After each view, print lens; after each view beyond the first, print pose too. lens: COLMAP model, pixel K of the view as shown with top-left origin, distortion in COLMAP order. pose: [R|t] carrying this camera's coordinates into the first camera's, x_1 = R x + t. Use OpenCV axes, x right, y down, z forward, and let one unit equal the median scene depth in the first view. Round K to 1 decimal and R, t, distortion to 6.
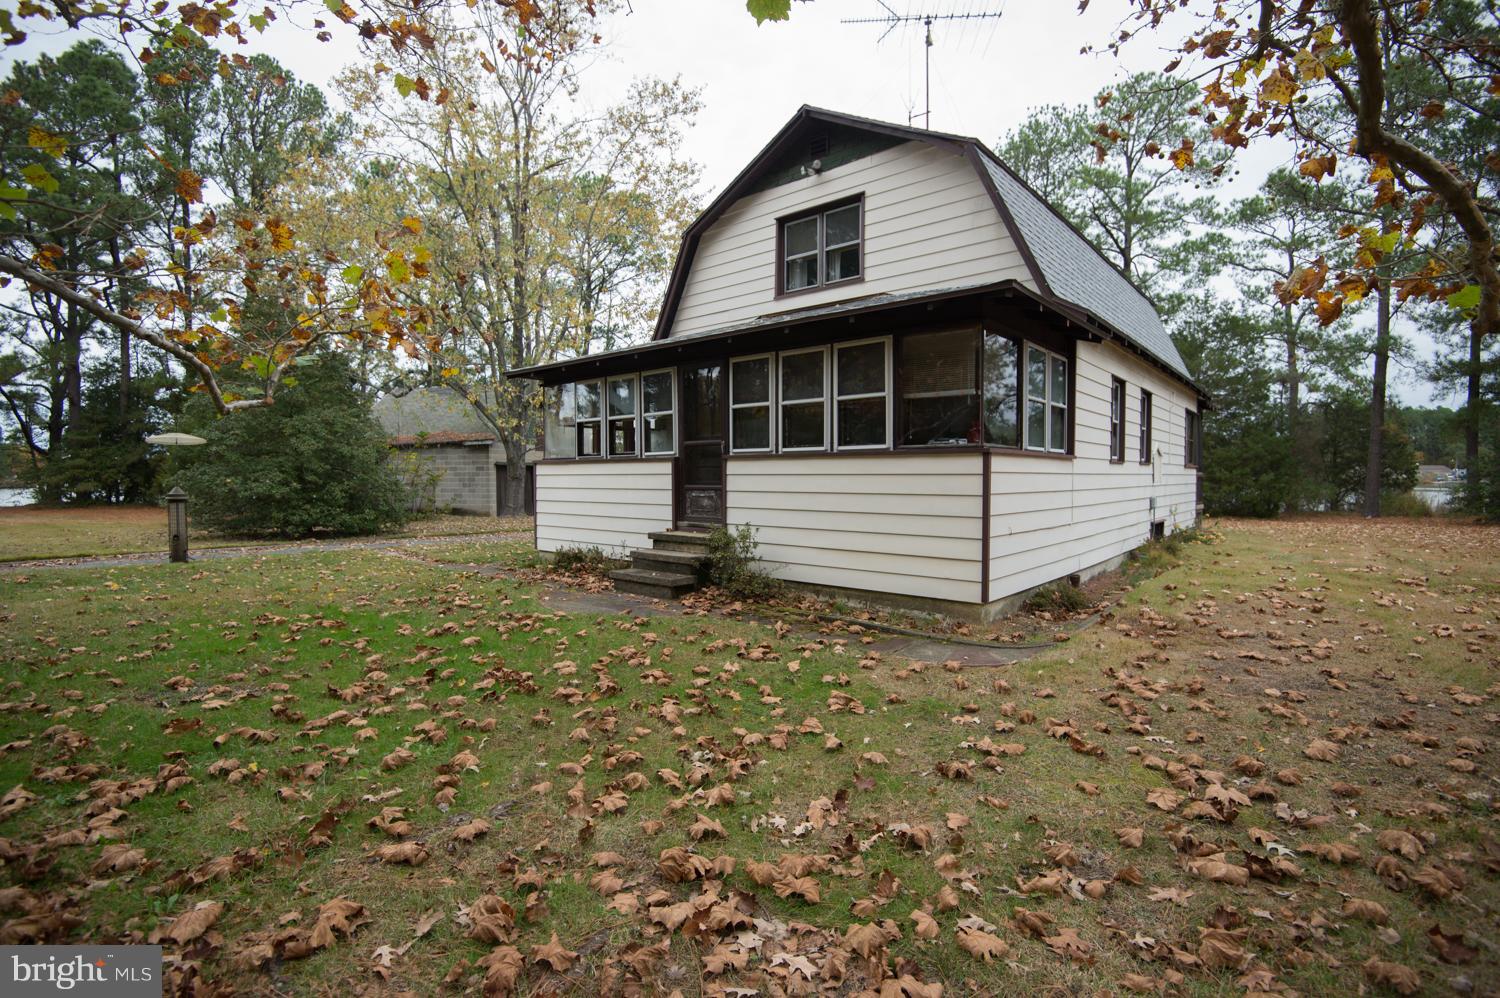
lens RADIAL K [[680.1, 0, 749.3], [0, 680.1, 493.8], [0, 0, 1]] dist [0.036251, -0.023306]
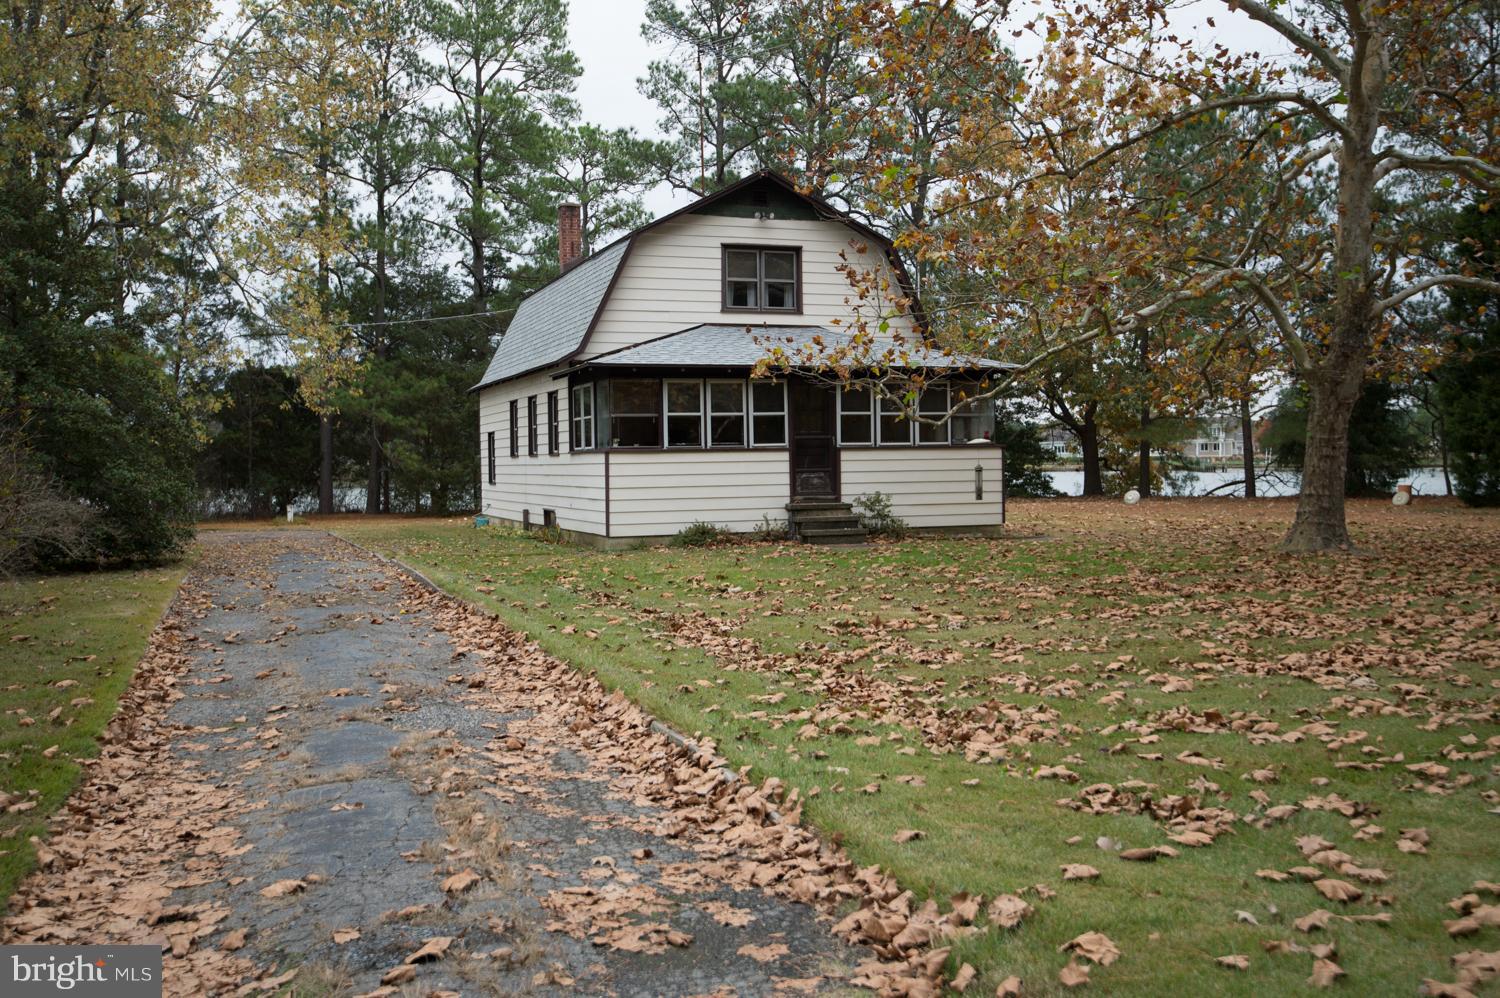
lens RADIAL K [[1488.9, 0, 750.0], [0, 1488.9, 499.0], [0, 0, 1]] dist [0.010562, 0.001110]
pose [[0.507639, -0.015435, 0.861431, -2.341488], [0.035975, 0.999347, -0.003294, 0.046016], [-0.860818, 0.032662, 0.507863, -0.344269]]
